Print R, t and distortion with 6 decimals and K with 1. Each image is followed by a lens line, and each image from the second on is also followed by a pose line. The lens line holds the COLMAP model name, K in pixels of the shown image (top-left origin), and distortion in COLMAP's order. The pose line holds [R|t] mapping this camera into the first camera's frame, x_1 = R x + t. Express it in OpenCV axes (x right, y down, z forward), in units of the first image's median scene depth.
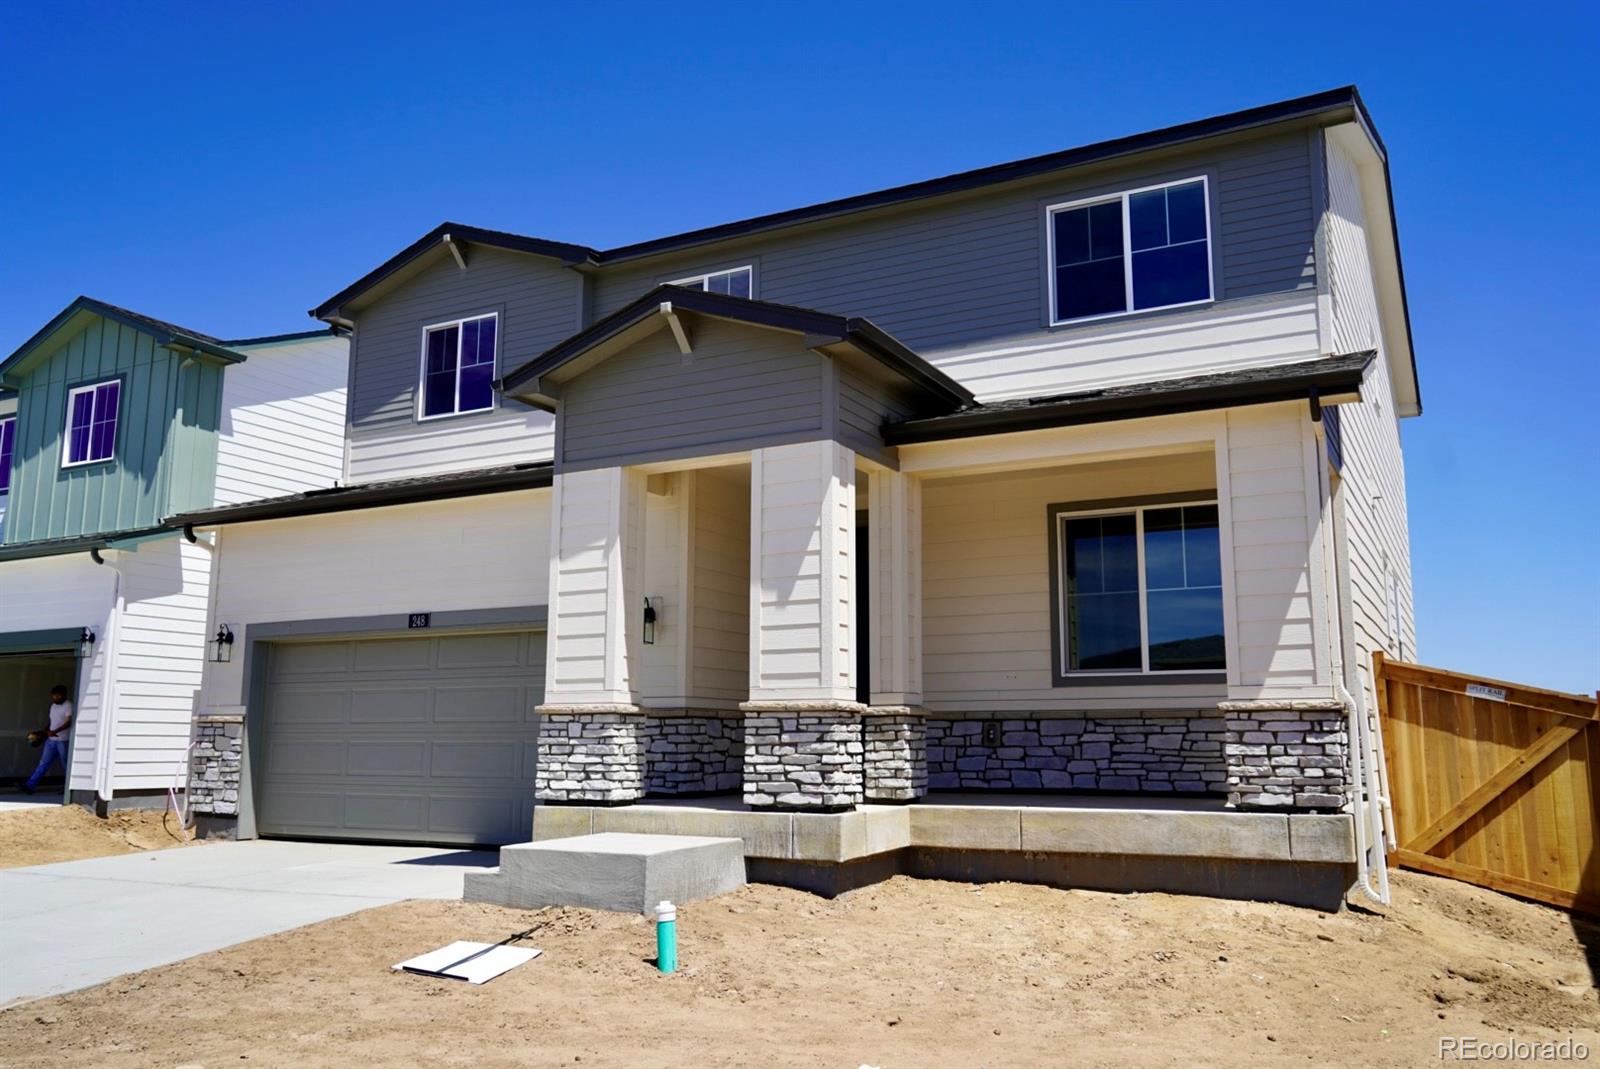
lens RADIAL K [[1277.4, 0, 800.0], [0, 1277.4, 534.5], [0, 0, 1]] dist [-0.009441, 0.004143]
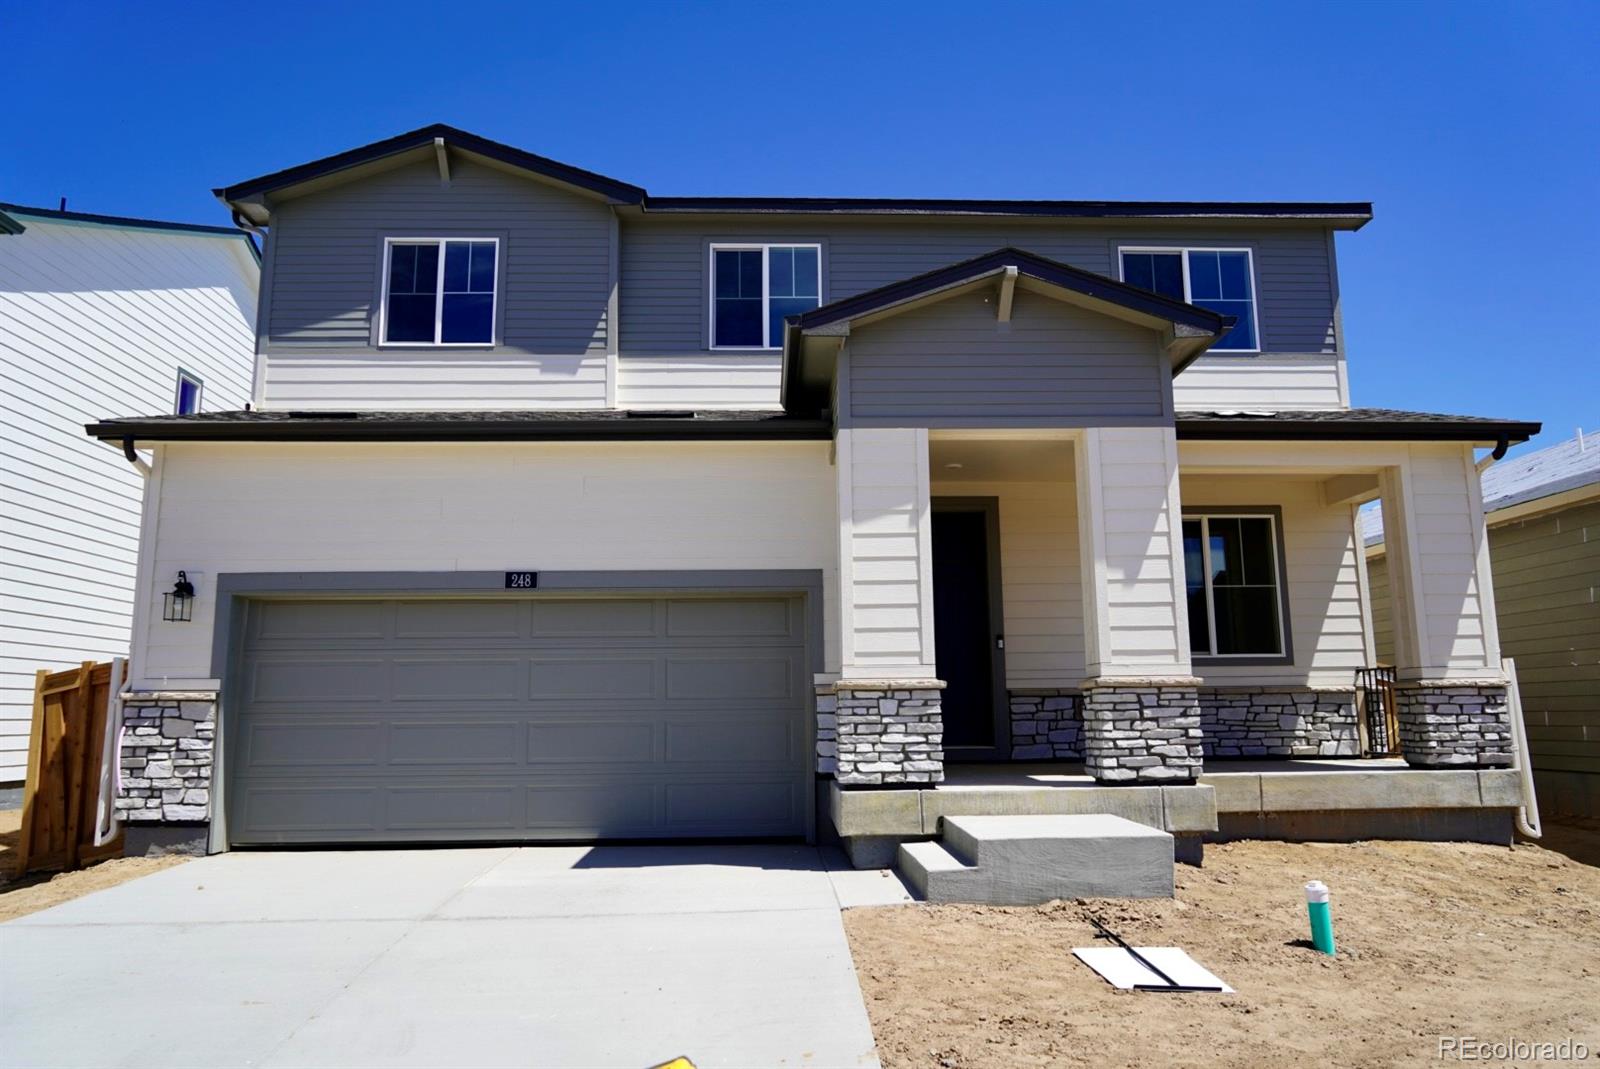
lens RADIAL K [[1101.9, 0, 800.0], [0, 1101.9, 534.5], [0, 0, 1]] dist [-0.024956, 0.026155]
pose [[0.864998, 0.072019, 0.496580, -0.644065], [-0.070383, 0.997277, -0.022033, 0.051557], [-0.496815, -0.015892, 0.867711, 0.349025]]
